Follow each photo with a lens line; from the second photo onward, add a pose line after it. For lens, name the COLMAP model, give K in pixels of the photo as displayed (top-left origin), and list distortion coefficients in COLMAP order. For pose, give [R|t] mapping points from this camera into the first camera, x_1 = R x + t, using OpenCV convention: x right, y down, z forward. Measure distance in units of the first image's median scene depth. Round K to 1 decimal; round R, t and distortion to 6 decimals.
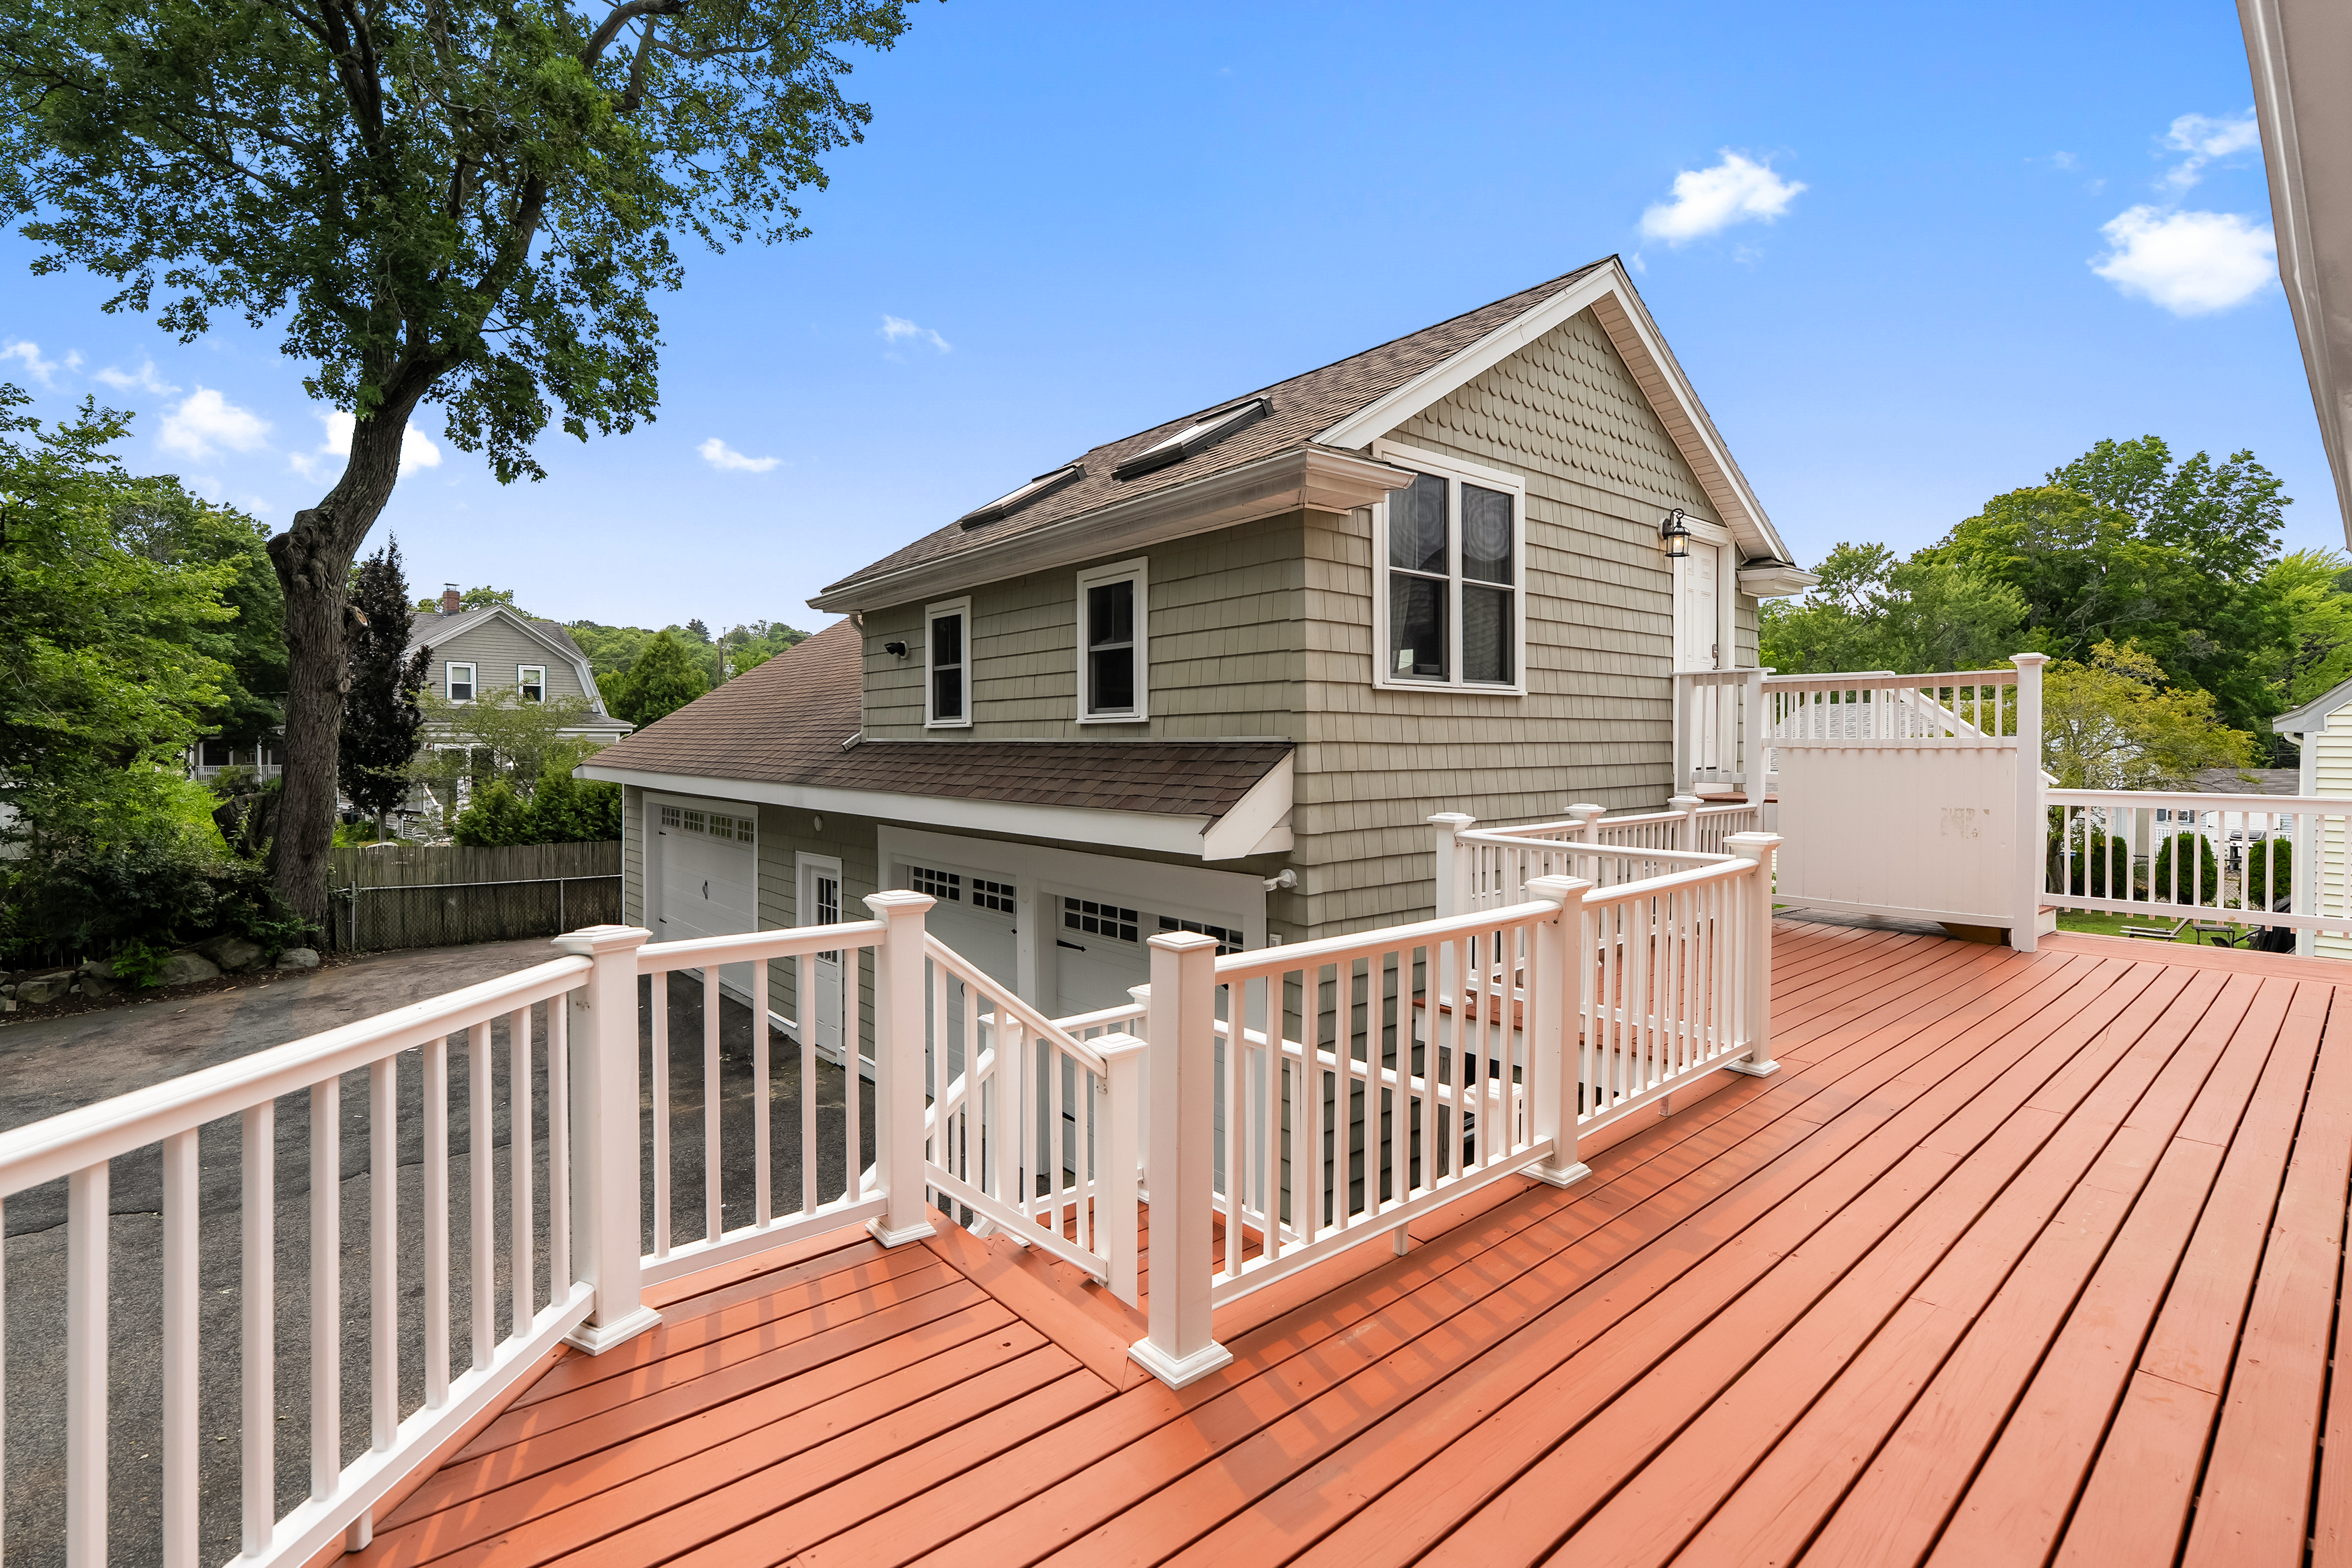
lens RADIAL K [[1067.2, 0, 1173.9], [0, 1067.2, 764.5], [0, 0, 1]] dist [-0.009611, 0.000535]
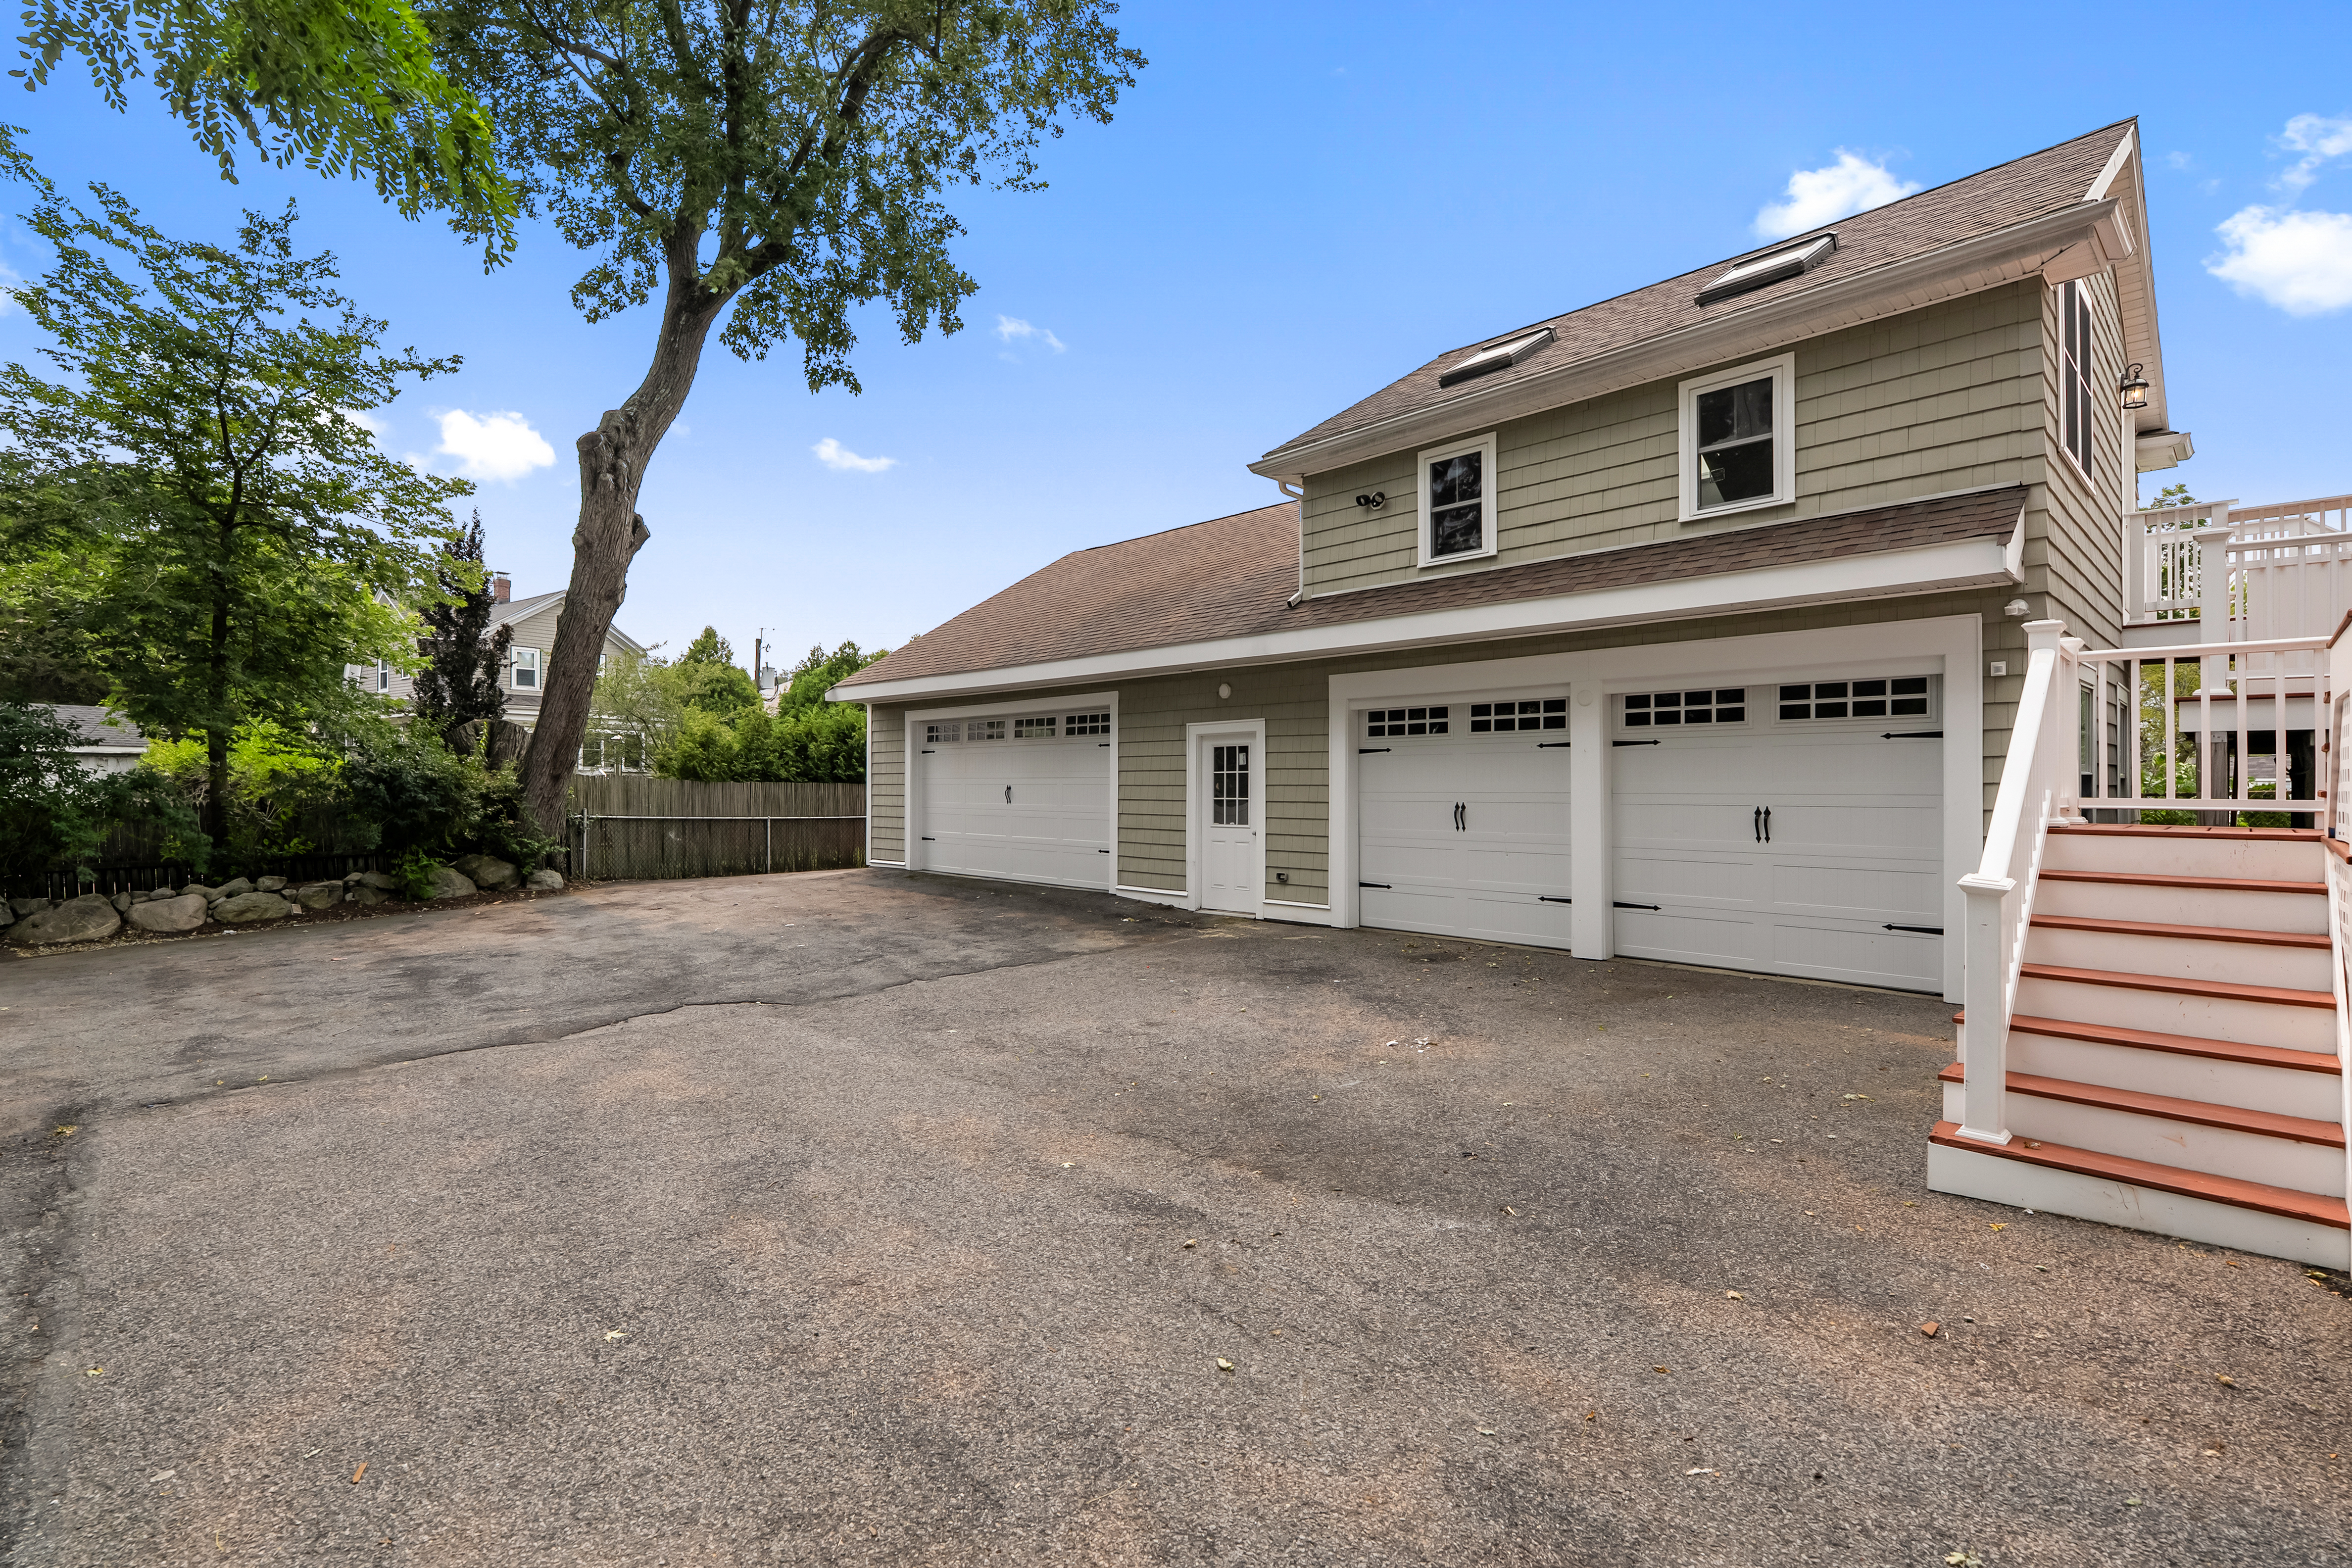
lens RADIAL K [[1067.2, 0, 1168.8], [0, 1067.2, 779.0], [0, 0, 1]] dist [-0.009611, 0.000535]
pose [[0.998239, 0.002392, 0.059266, -0.448402], [-0.000748, 0.999615, -0.027745, 0.168573], [-0.059310, 0.027652, 0.997857, -0.024059]]
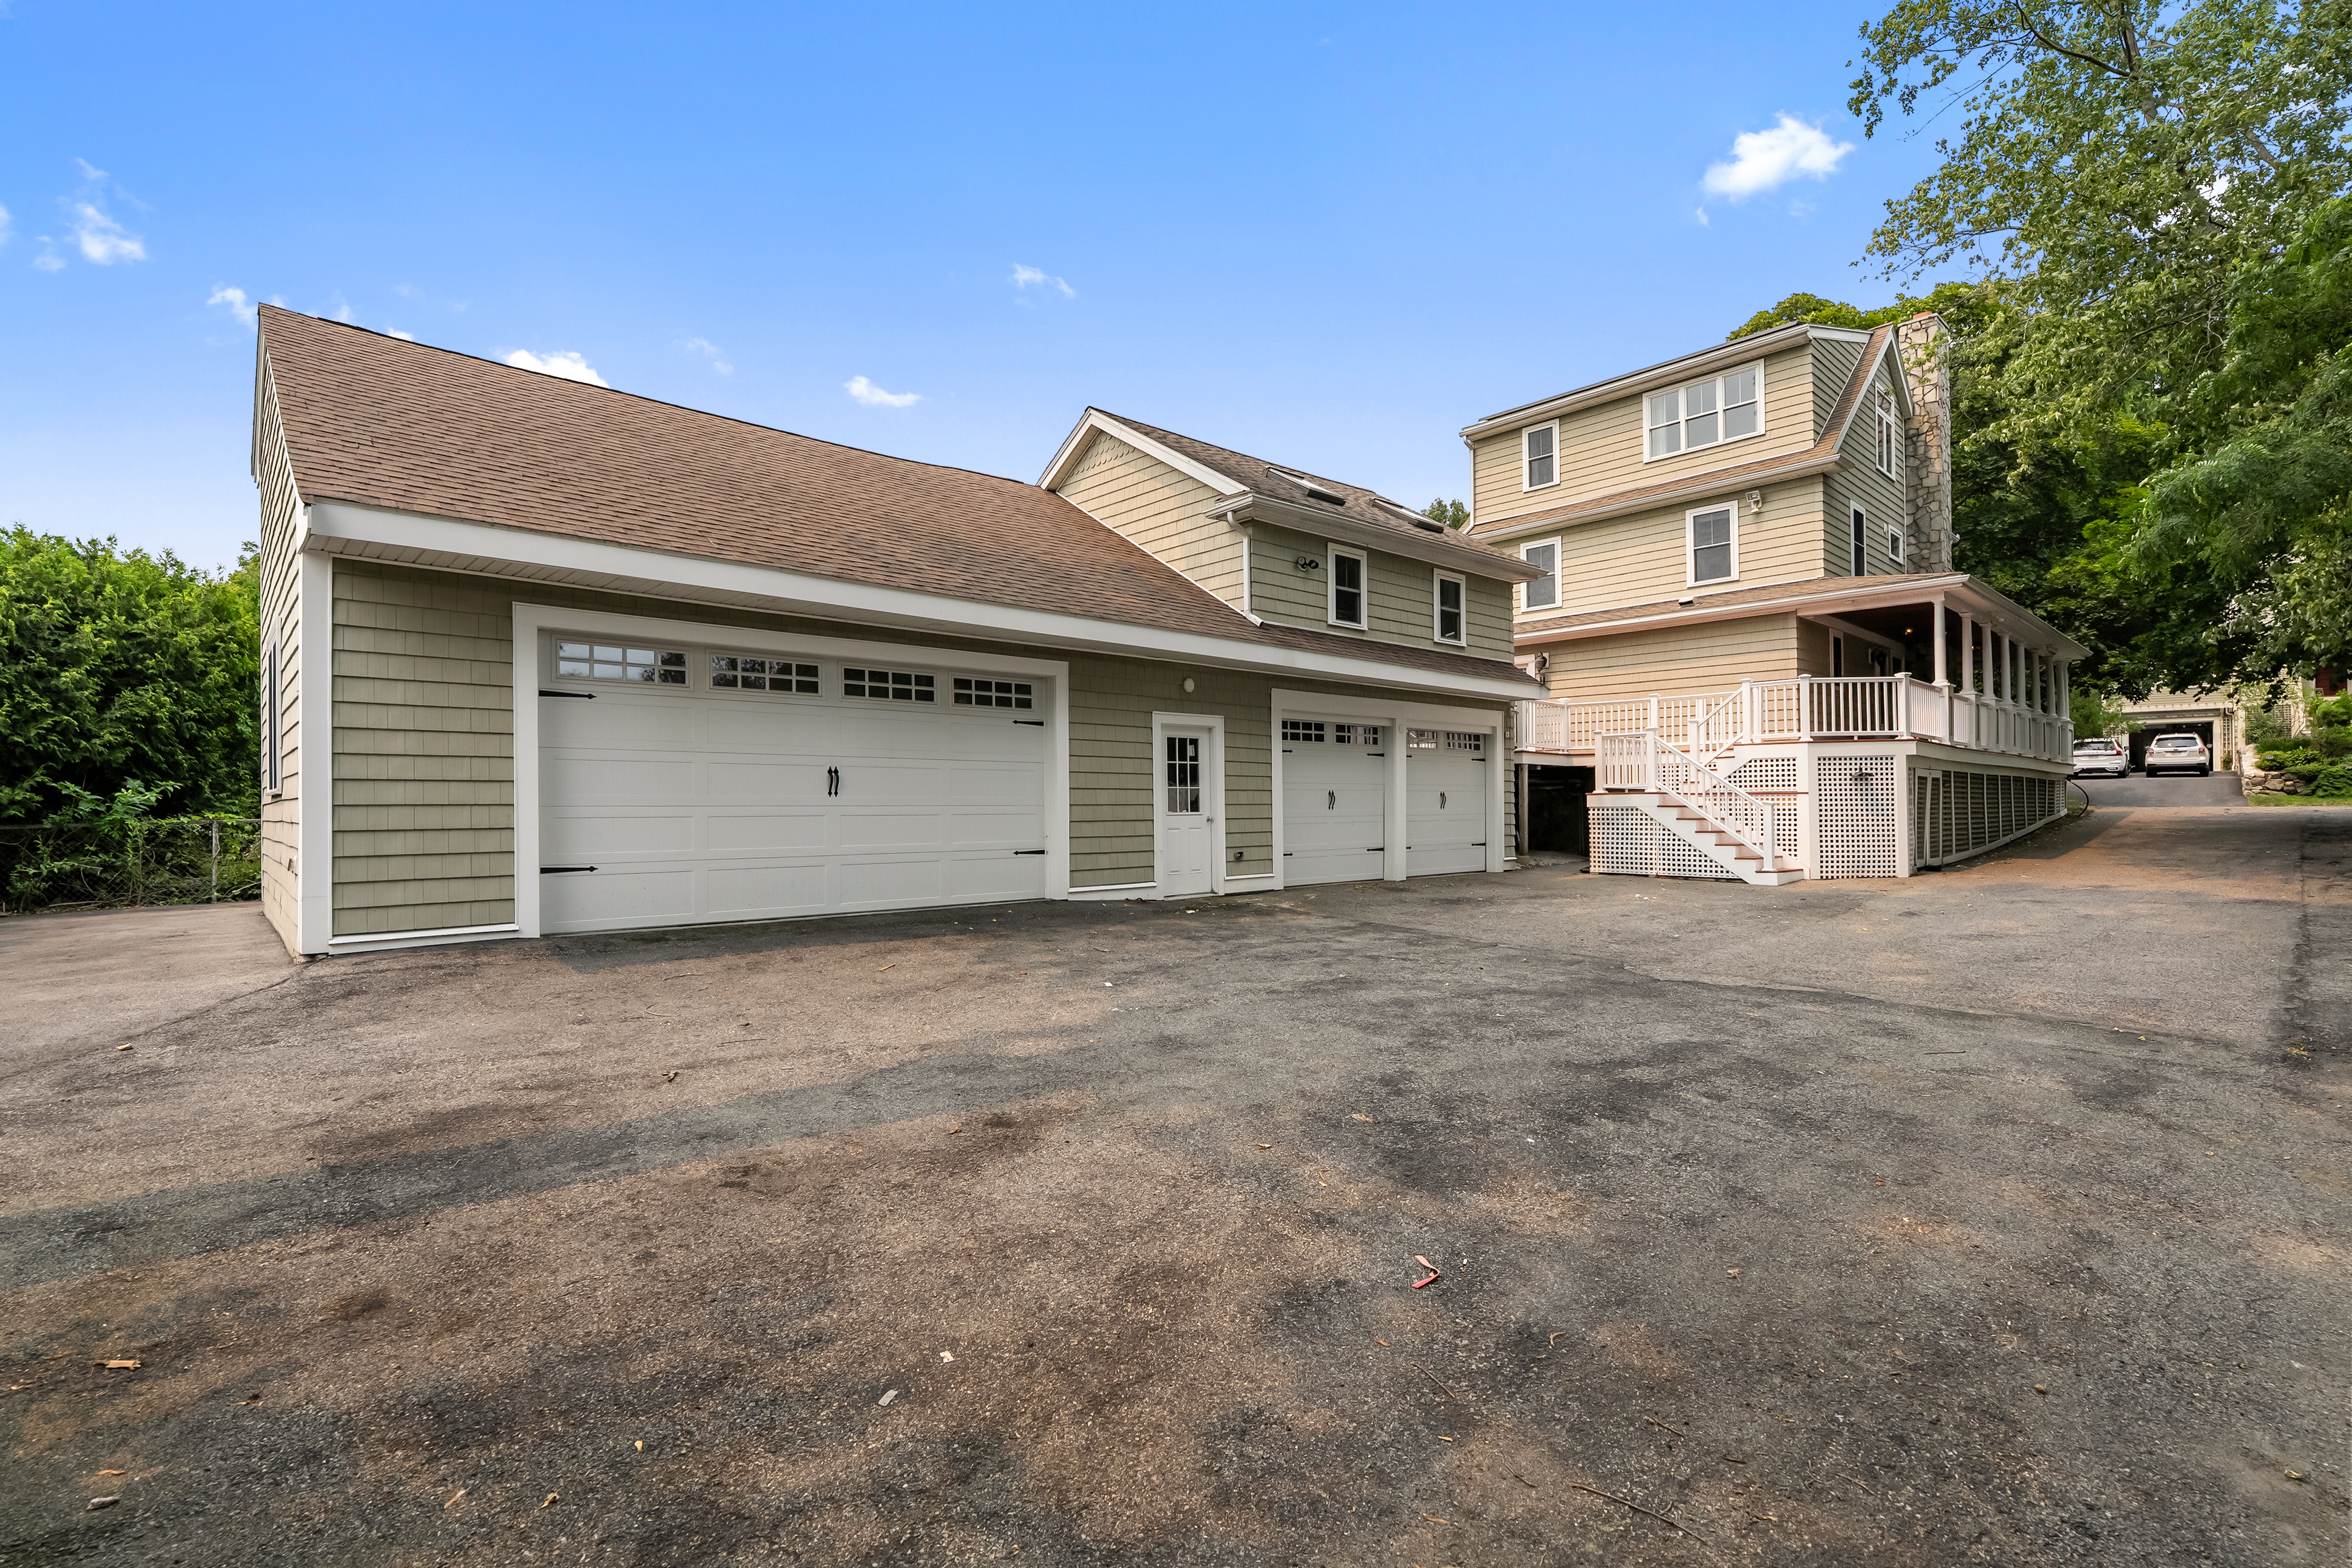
lens RADIAL K [[1067.2, 0, 1181.1], [0, 1067.2, 788.1], [0, 0, 1]] dist [-0.009611, 0.000535]
pose [[-0.039927, 0.013313, 0.999114, -1.416388], [0.022929, 0.999660, -0.012404, 0.172745], [-0.998940, 0.022413, -0.040218, 1.053662]]
